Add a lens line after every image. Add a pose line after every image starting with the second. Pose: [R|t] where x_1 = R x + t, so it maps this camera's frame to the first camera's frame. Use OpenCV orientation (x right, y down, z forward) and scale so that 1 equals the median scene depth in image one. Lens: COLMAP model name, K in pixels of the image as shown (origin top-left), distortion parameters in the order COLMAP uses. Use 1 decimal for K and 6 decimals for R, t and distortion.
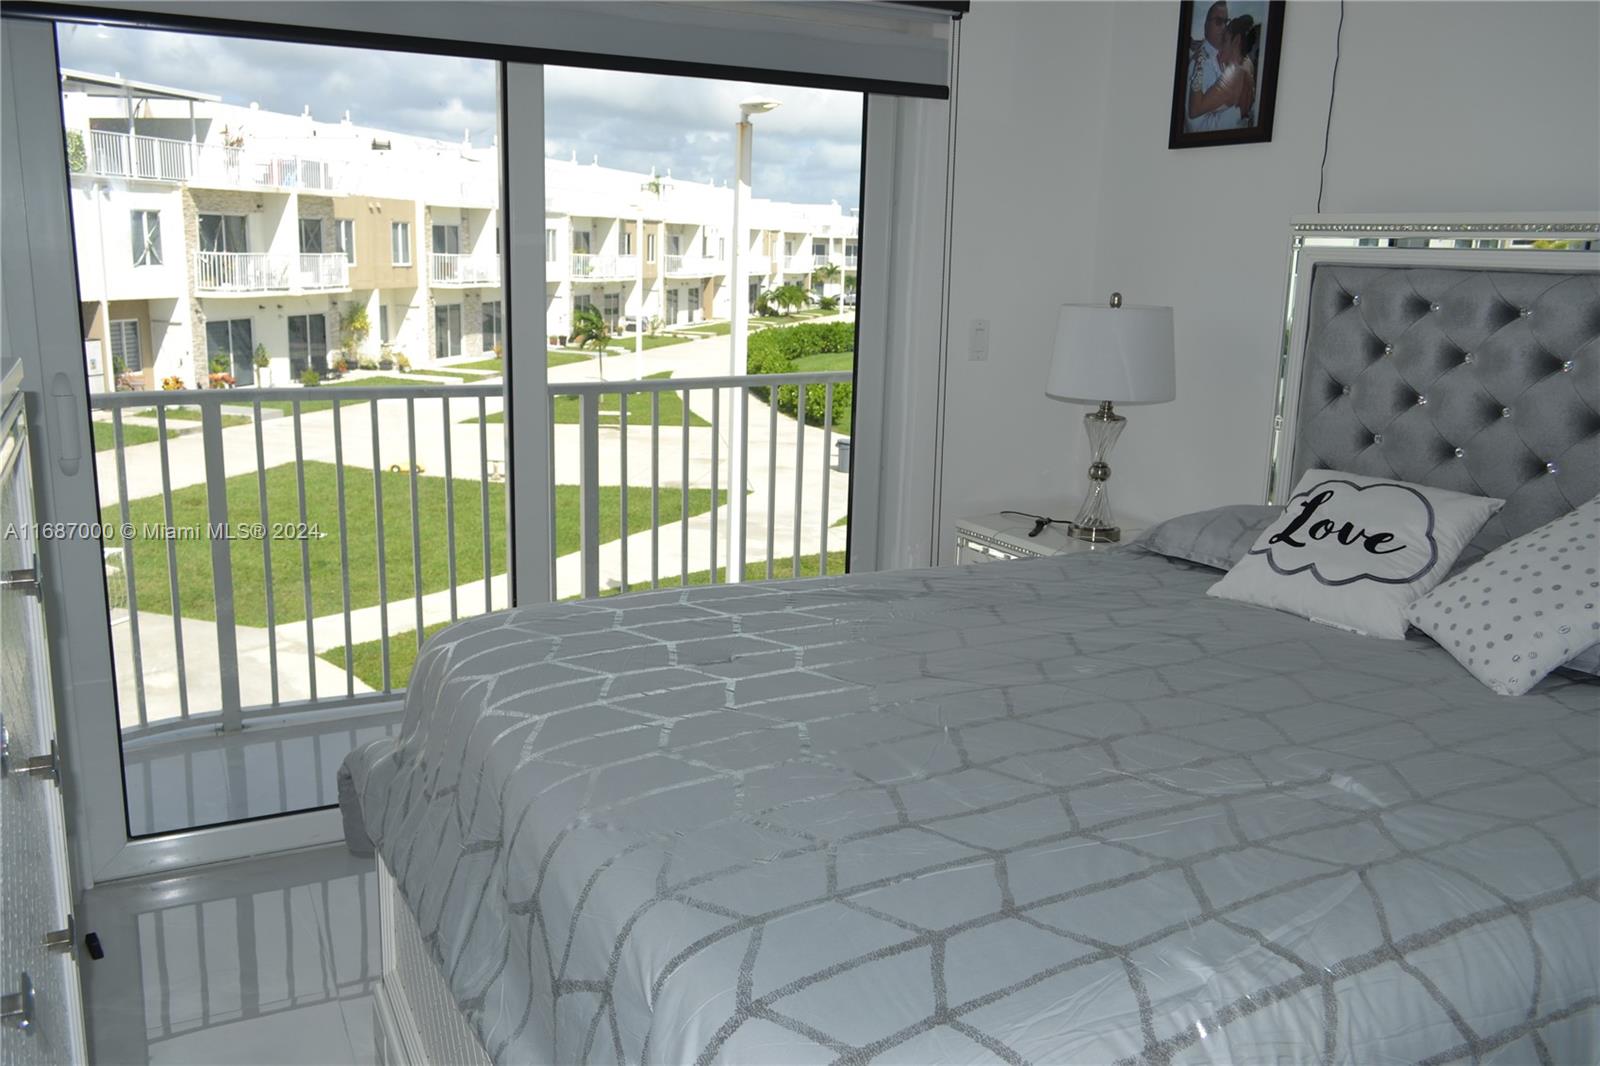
lens RADIAL K [[1277.2, 0, 792.1], [0, 1277.2, 536.0], [0, 0, 1]] dist [-0.013679, 0.005936]
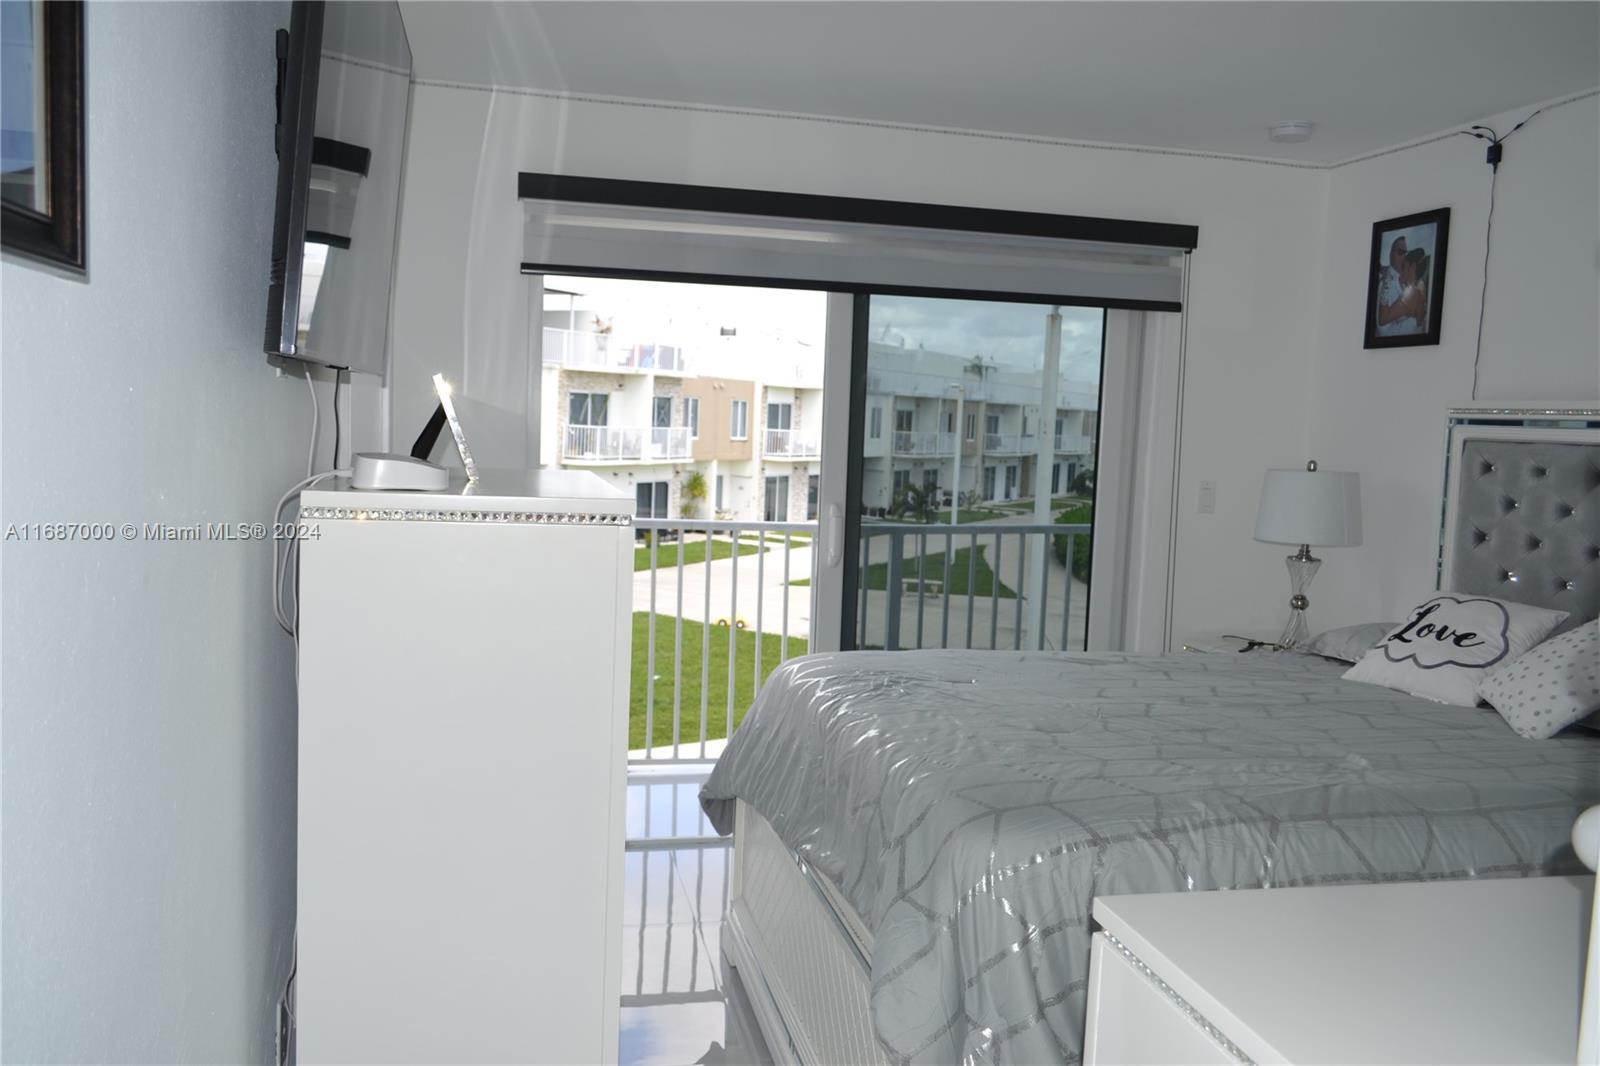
lens RADIAL K [[1261.7, 0, 790.2], [0, 1261.7, 533.5], [0, 0, 1]] dist [-0.018128, 0.002413]
pose [[0.968911, 0.032129, -0.245315, 0.060702], [-0.065409, 0.989518, -0.128748, 0.074520], [0.238607, 0.140791, 0.960856, -0.307697]]
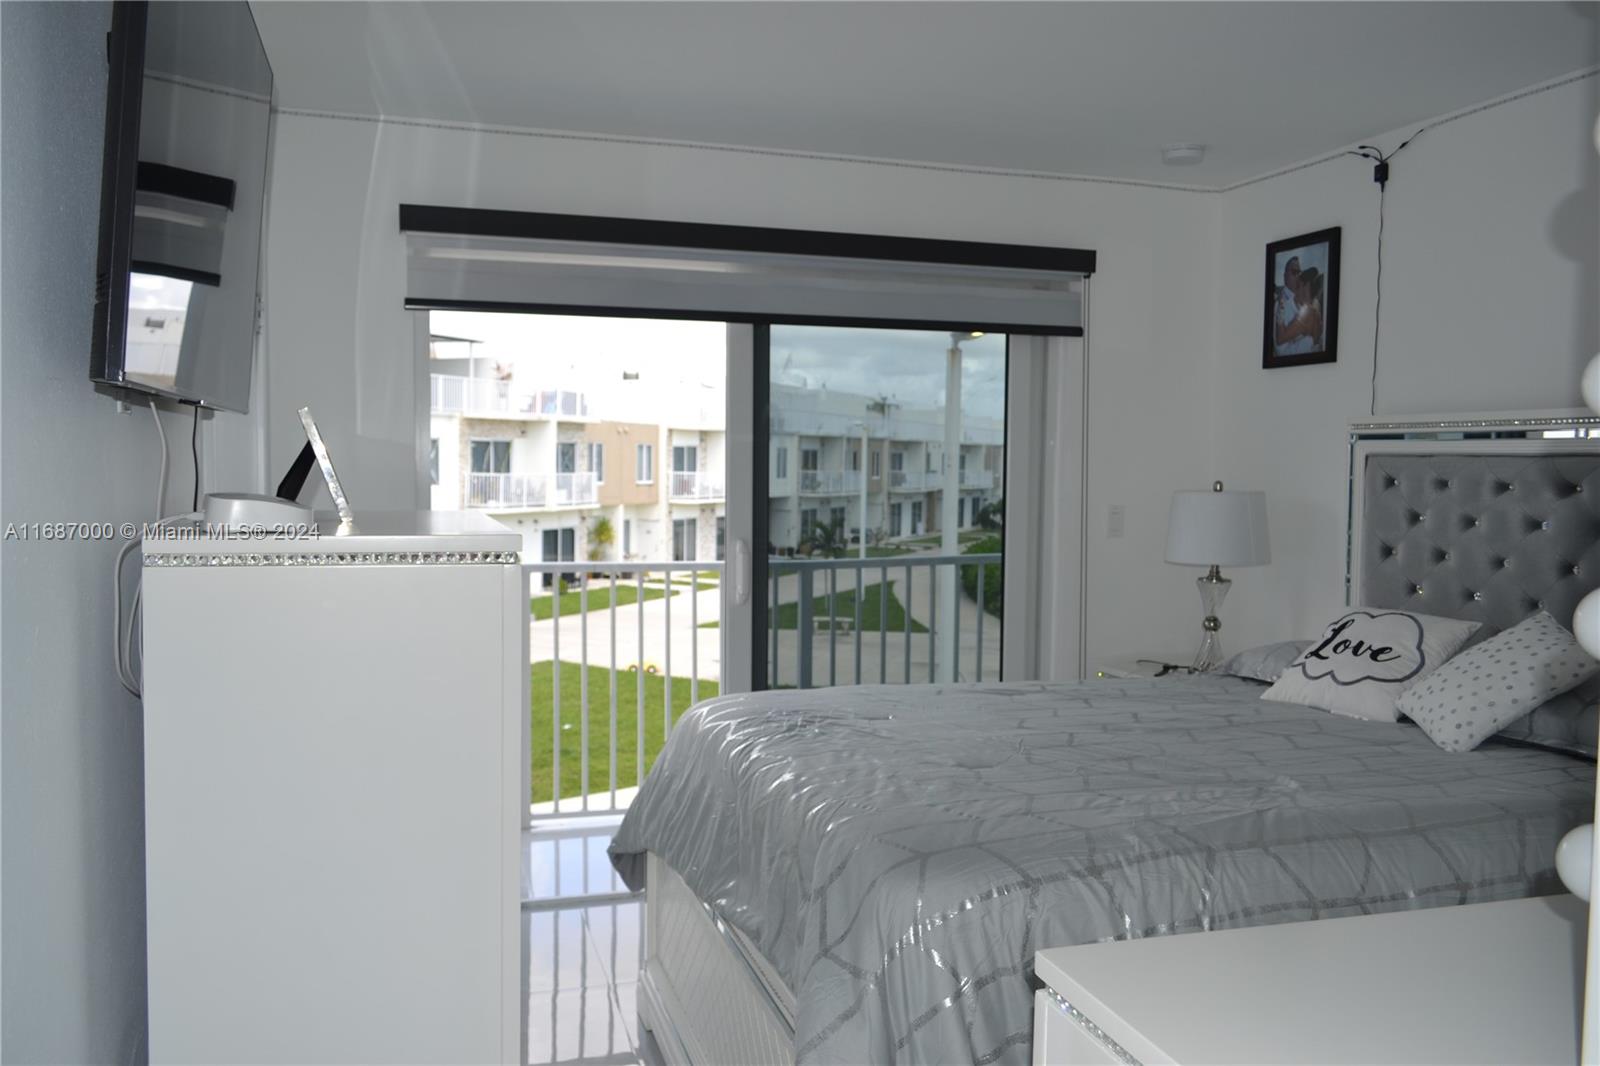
lens RADIAL K [[1261.7, 0, 790.2], [0, 1261.7, 533.5], [0, 0, 1]] dist [-0.018128, 0.002413]
pose [[0.984517, -0.006943, -0.175154, 0.054953], [-0.022226, 0.986207, -0.164019, 0.073477], [0.173876, 0.165372, 0.970783, -0.270698]]
